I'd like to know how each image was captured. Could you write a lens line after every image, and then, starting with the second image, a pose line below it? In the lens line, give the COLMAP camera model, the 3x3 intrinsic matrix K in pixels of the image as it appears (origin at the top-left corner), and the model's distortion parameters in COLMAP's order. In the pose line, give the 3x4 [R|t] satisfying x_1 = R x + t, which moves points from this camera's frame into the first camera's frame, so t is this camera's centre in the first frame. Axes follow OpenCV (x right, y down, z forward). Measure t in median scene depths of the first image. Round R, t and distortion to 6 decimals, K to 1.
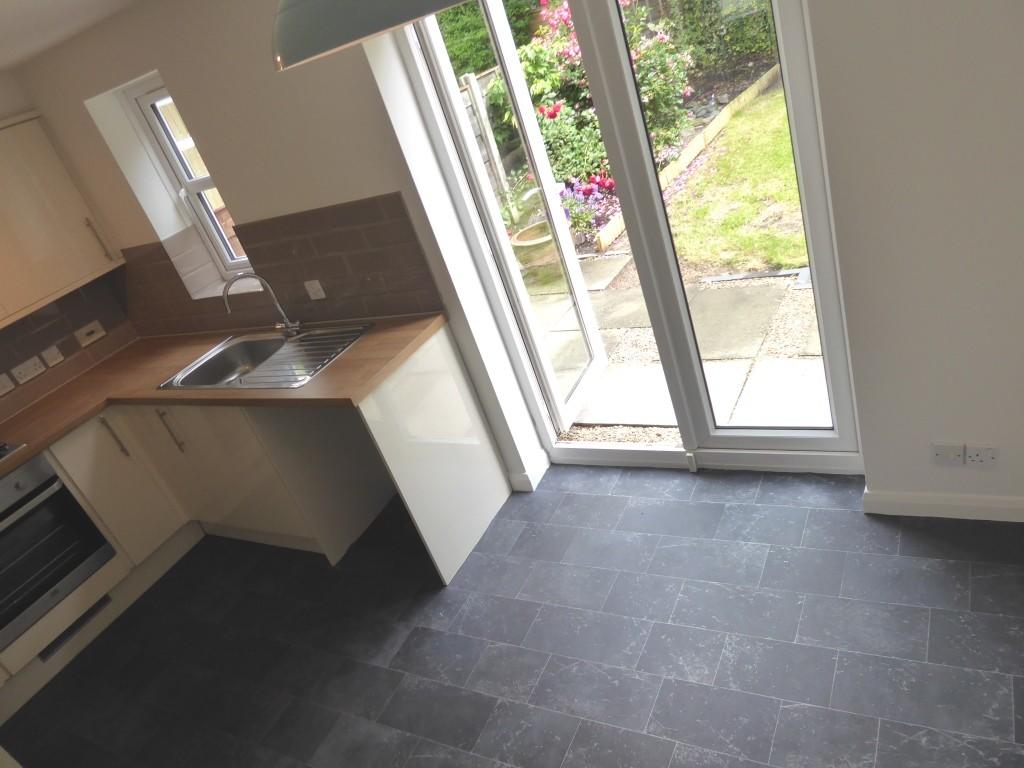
lens RADIAL K [[739.6, 0, 512.0], [0, 739.6, 384.0], [0, 0, 1]] dist [-0.007622, -0.004091]
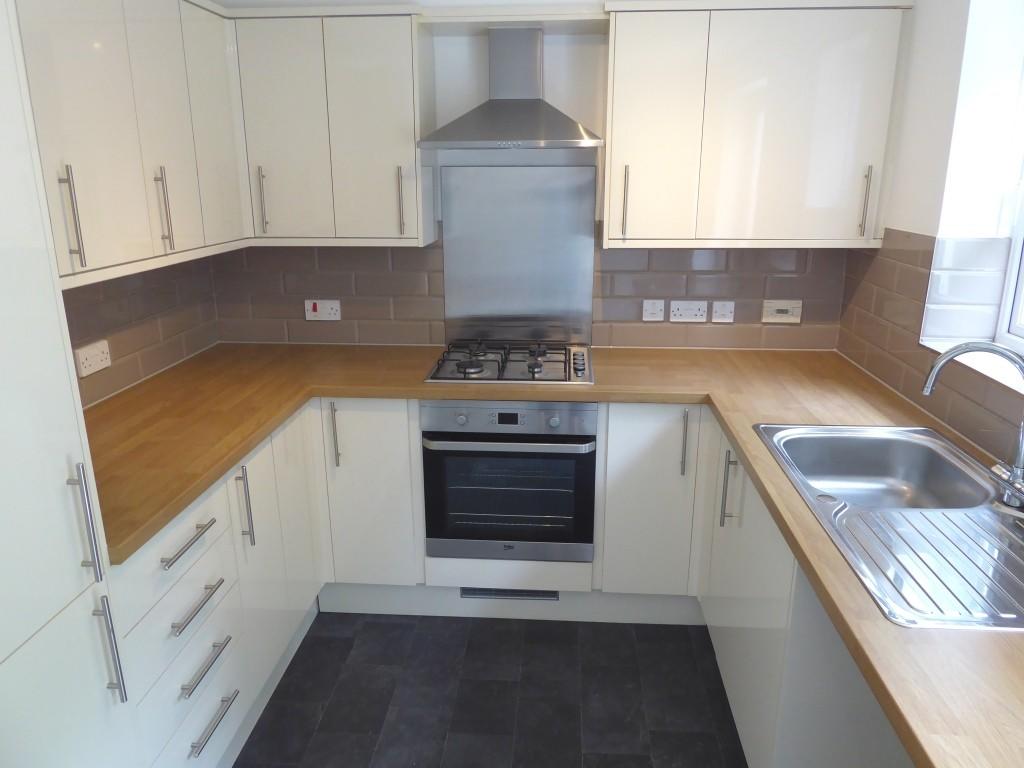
lens RADIAL K [[726.6, 0, 512.0], [0, 726.6, 384.0], [0, 0, 1]] dist [-0.006651, -0.000912]
pose [[0.394100, 0.536572, -0.746174, -0.112077], [-0.538221, 0.792843, 0.285865, -0.084857], [0.744985, 0.288947, 0.601254, 0.441597]]
